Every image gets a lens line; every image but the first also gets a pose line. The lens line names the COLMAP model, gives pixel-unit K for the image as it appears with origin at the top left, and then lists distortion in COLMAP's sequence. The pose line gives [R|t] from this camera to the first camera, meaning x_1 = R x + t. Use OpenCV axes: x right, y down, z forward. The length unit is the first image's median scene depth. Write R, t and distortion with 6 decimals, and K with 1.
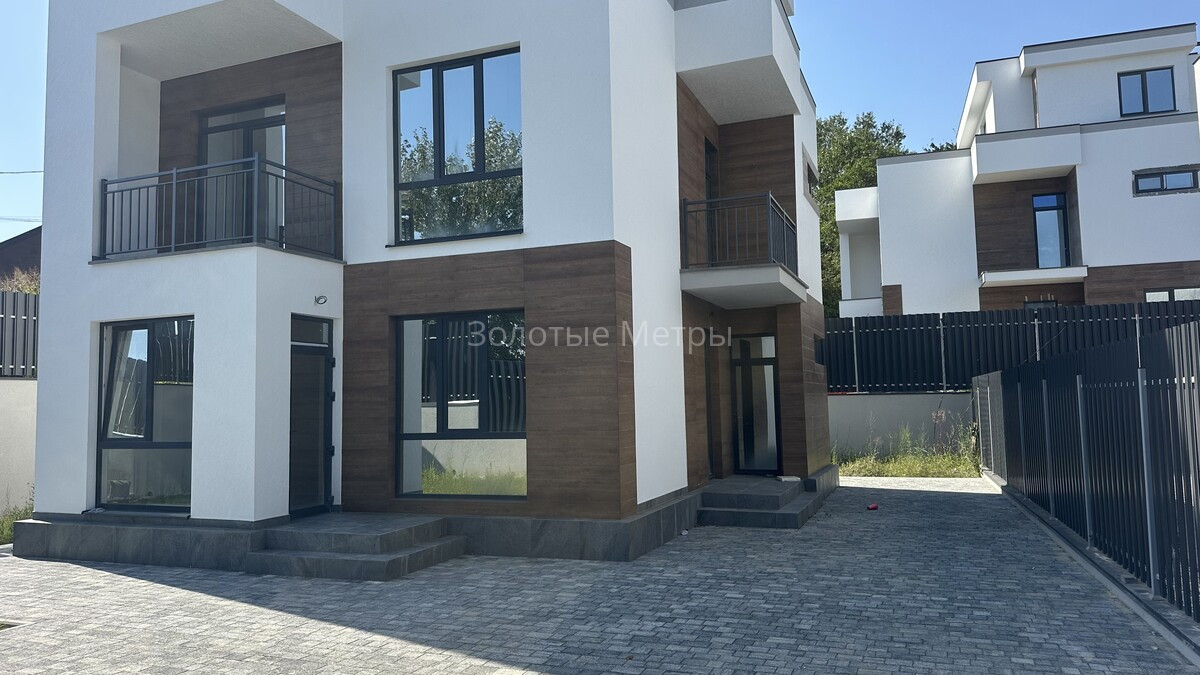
lens RADIAL K [[840.2, 0, 604.4], [0, 840.2, 338.5], [0, 0, 1]] dist [0.070403, -0.071387]
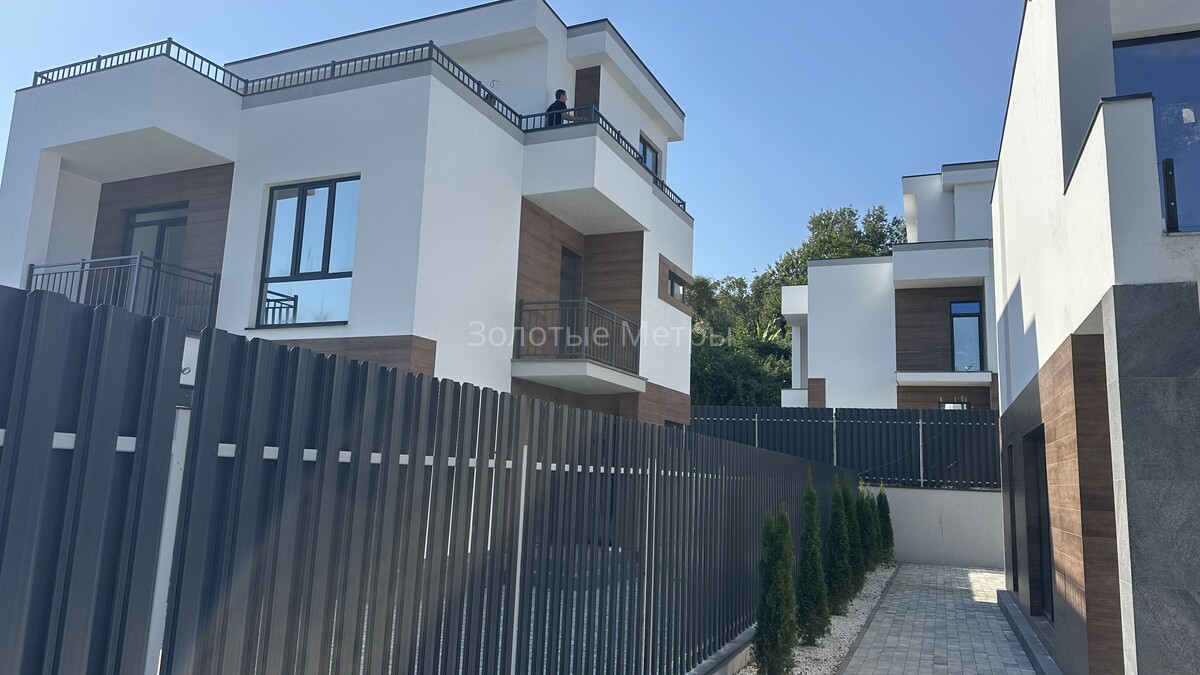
lens RADIAL K [[840.2, 0, 594.3], [0, 840.2, 339.1], [0, 0, 1]] dist [0.070403, -0.071387]
pose [[0.996523, 0.053115, -0.064197, 0.303736], [-0.058296, 0.994949, -0.081723, -0.023297], [0.059533, 0.085181, 0.994585, -0.173495]]
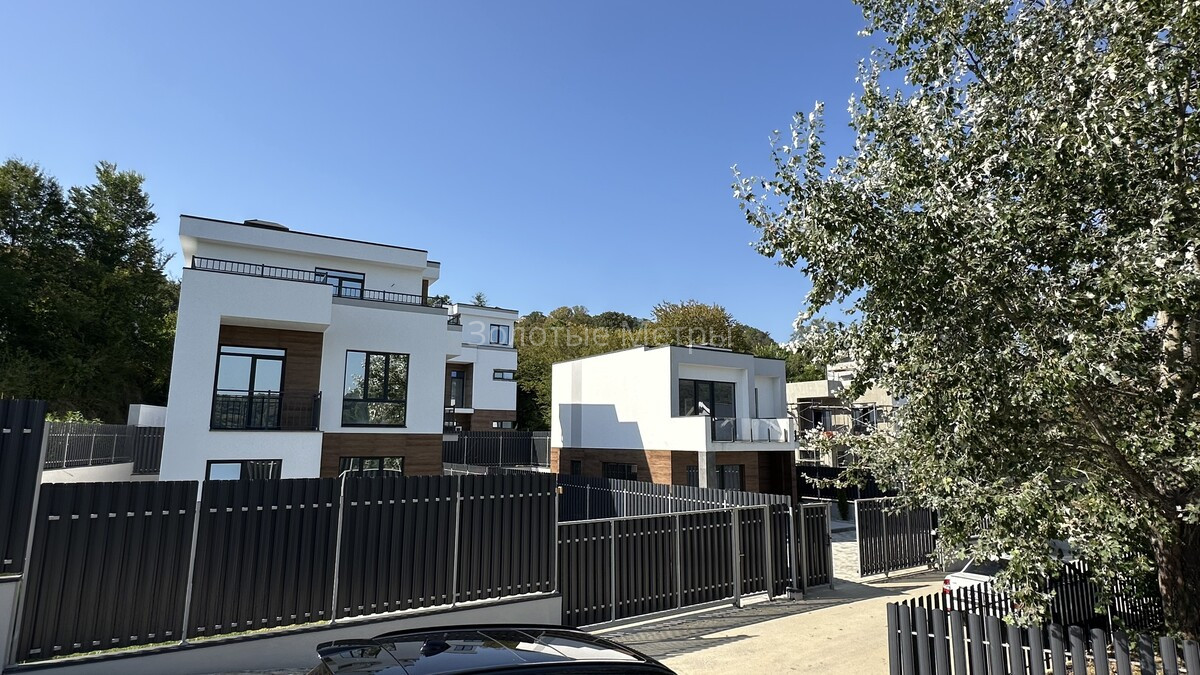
lens RADIAL K [[630.4, 0, 597.4], [0, 630.4, 339.9], [0, 0, 1]] dist [-0.000645, -0.006910]
pose [[0.621970, 0.146765, 0.769164, -1.145313], [-0.077854, 0.989001, -0.125758, -0.173744], [-0.779161, 0.018335, 0.626556, -0.628864]]
